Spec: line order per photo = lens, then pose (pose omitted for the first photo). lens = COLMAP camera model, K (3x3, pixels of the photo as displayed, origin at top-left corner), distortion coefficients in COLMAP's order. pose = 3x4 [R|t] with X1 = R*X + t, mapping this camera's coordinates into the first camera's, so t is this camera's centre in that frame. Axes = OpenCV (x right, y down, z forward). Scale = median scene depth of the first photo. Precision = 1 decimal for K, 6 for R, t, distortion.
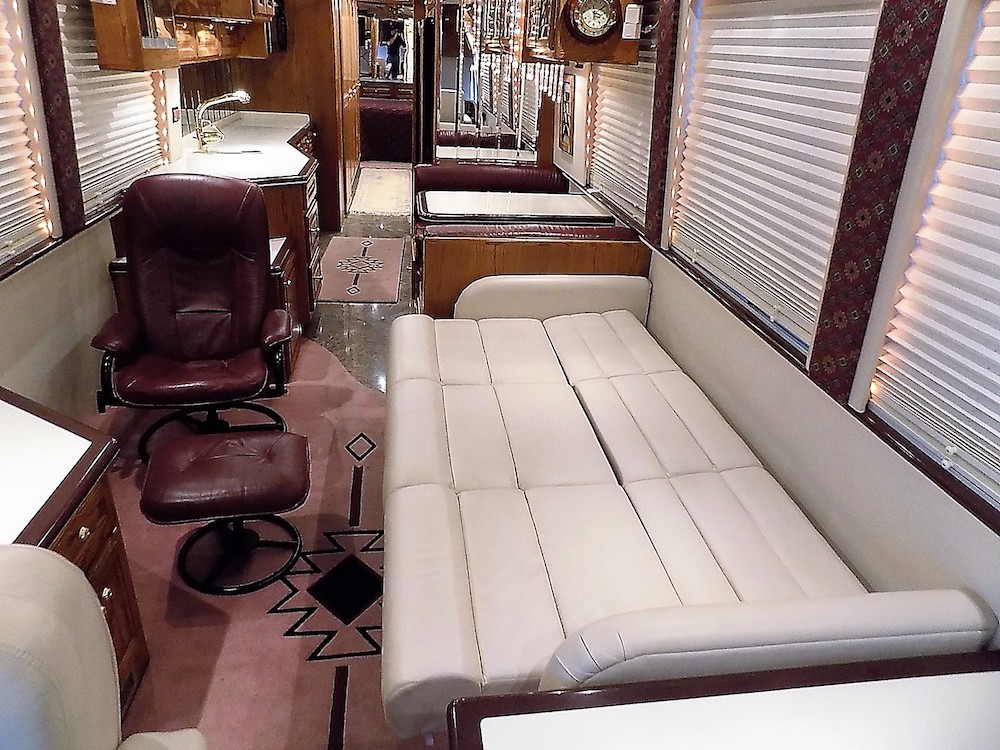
lens RADIAL K [[669.5, 0, 497.4], [0, 669.5, 371.0], [0, 0, 1]] dist [-0.056091, 0.039084]
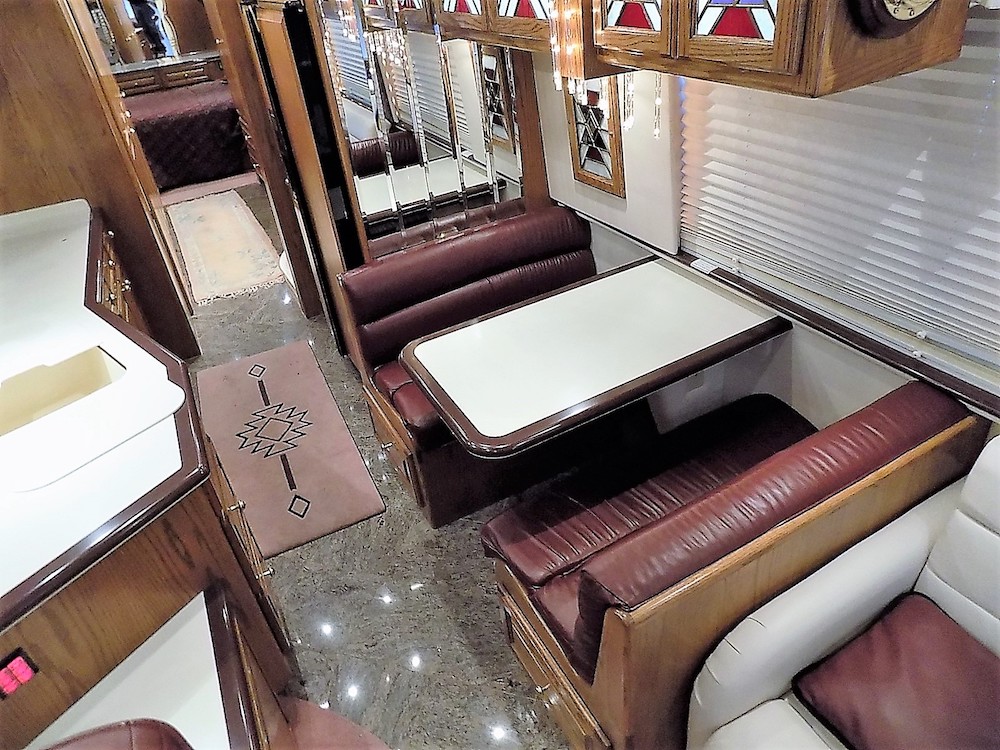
lens RADIAL K [[669.5, 0, 505.7], [0, 669.5, 358.6], [0, 0, 1]] dist [-0.056091, 0.039084]
pose [[0.925780, -0.308908, 0.217960, -0.222837], [0.285816, 0.949242, 0.131337, -0.434957], [-0.247468, -0.059293, 0.967080, 0.668295]]
